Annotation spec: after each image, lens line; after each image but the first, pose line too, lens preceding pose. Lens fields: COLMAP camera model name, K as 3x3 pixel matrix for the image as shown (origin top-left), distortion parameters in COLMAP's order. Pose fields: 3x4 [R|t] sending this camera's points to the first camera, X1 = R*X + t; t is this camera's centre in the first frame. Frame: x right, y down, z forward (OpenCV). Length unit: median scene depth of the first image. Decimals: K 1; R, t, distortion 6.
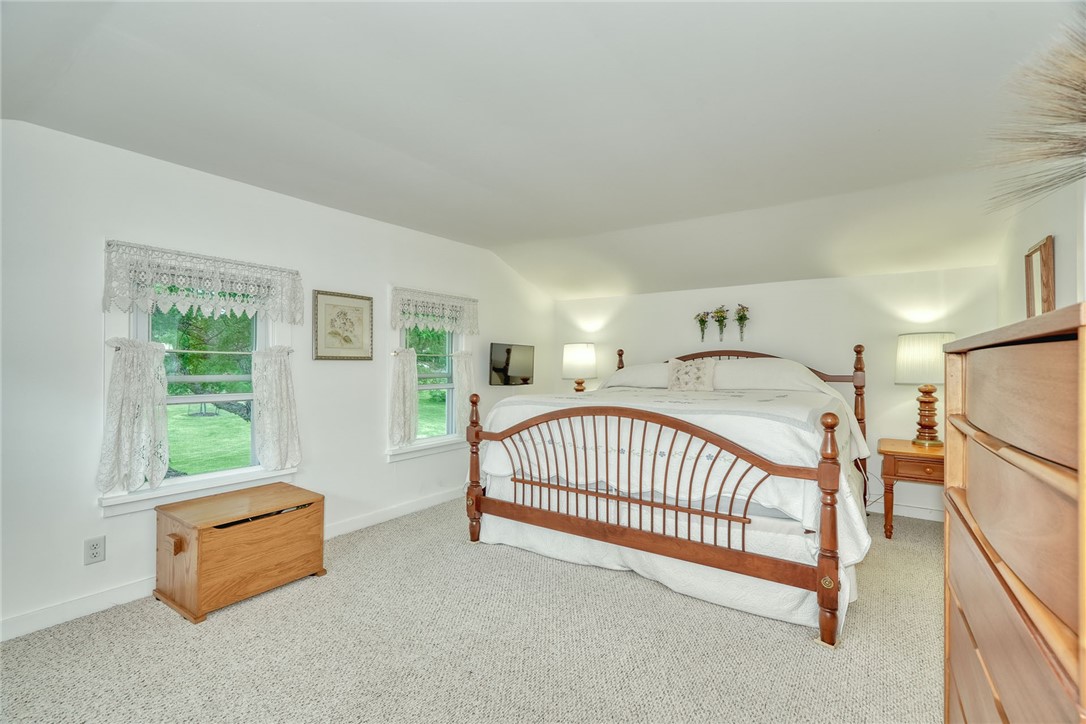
lens RADIAL K [[508.0, 0, 541.1], [0, 508.0, 370.2], [0, 0, 1]] dist [-0.002148, 0.000348]
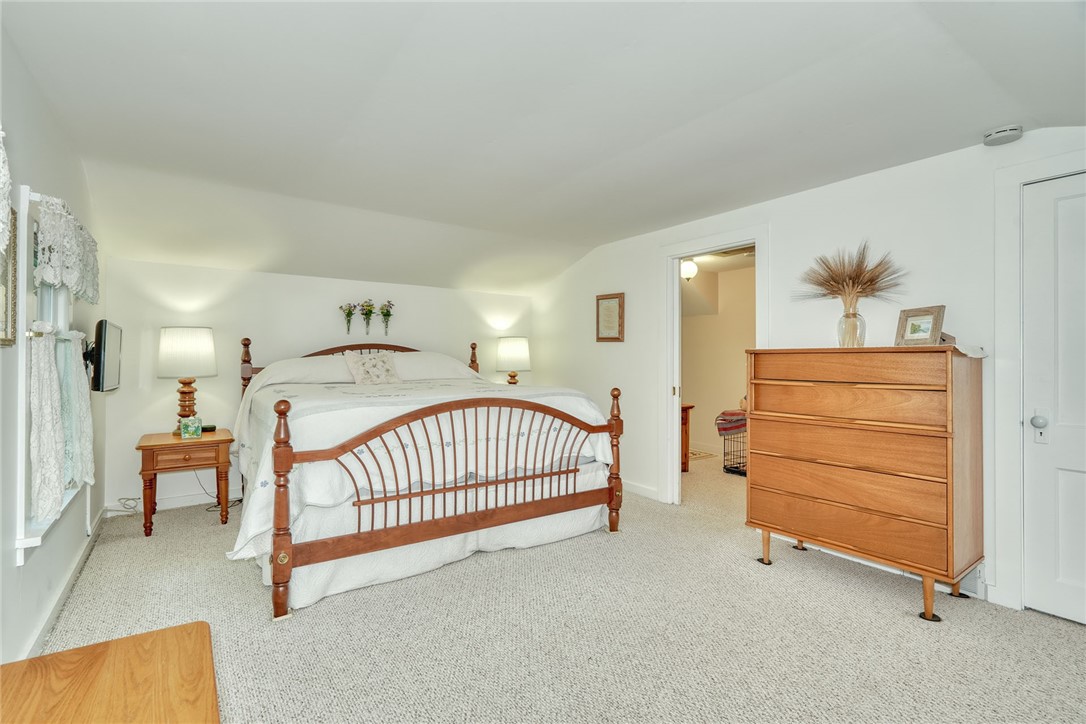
lens RADIAL K [[480.8, 0, 539.1], [0, 480.8, 360.6], [0, 0, 1]] dist [-0.000867, 0.000189]
pose [[0.371153, -0.010678, 0.928510, -0.705917], [0.009075, 0.999928, 0.007872, -0.011783], [-0.928527, 0.005504, 0.371223, 0.503131]]
